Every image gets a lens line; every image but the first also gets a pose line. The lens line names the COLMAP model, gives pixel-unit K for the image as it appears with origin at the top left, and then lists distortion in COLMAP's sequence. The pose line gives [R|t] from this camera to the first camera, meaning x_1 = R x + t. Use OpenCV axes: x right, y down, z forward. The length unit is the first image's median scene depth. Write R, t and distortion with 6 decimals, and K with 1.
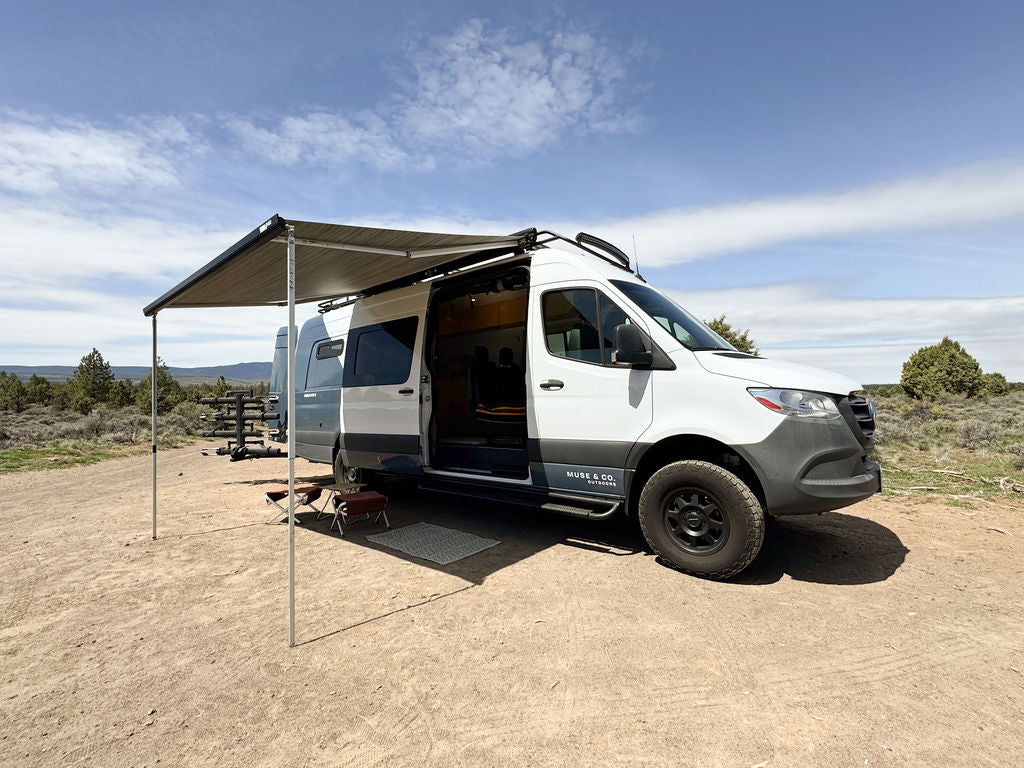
lens RADIAL K [[443.2, 0, 512.0], [0, 443.2, 384.0], [0, 0, 1]] dist [-0.002786, -0.000836]
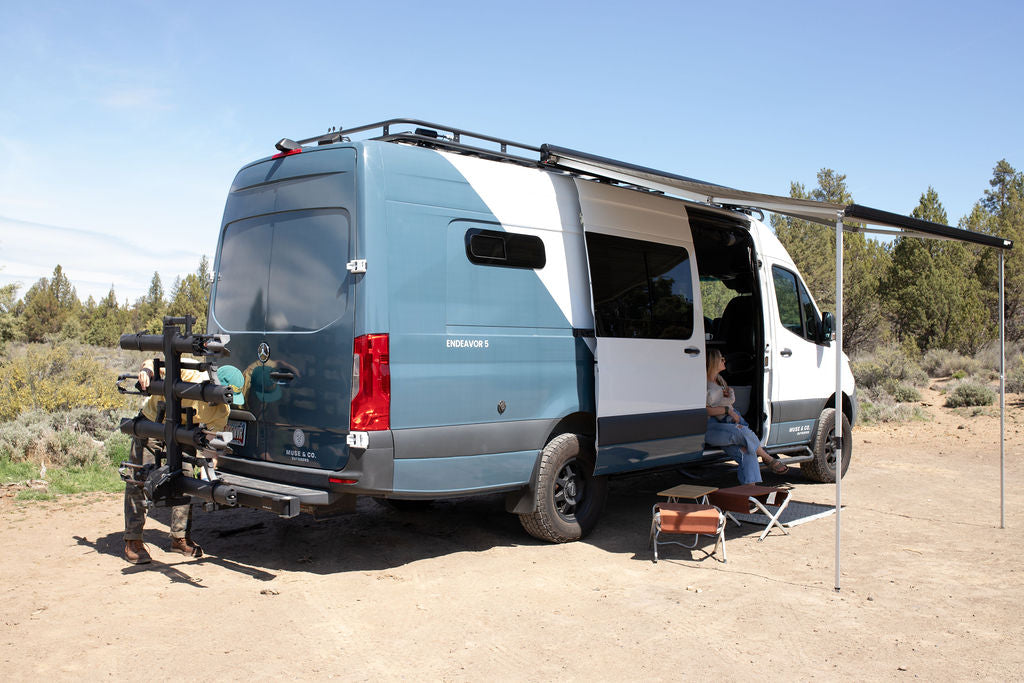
lens RADIAL K [[974.4, 0, 512.0], [0, 974.4, 341.5], [0, 0, 1]] dist [-0.035076, 0.014347]
pose [[0.064055, 0.030474, 0.997481, -1.869139], [-0.058231, 0.997945, -0.026748, 0.062161], [-0.996246, -0.056371, 0.065698, 1.188559]]
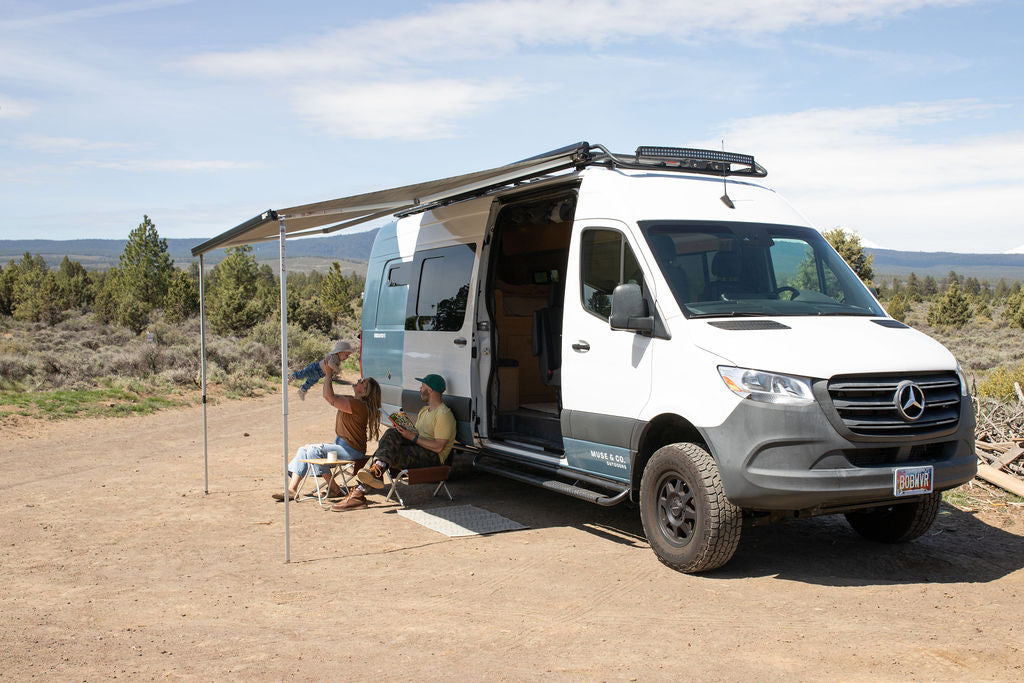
lens RADIAL K [[1044.4, 0, 529.4], [0, 1044.4, 362.6], [0, 0, 1]] dist [-0.041861, 0.037308]
pose [[0.918997, 0.035926, -0.392624, 0.597487], [-0.001761, 0.996204, 0.087032, -0.106993], [0.394261, -0.079291, 0.915572, -0.643719]]
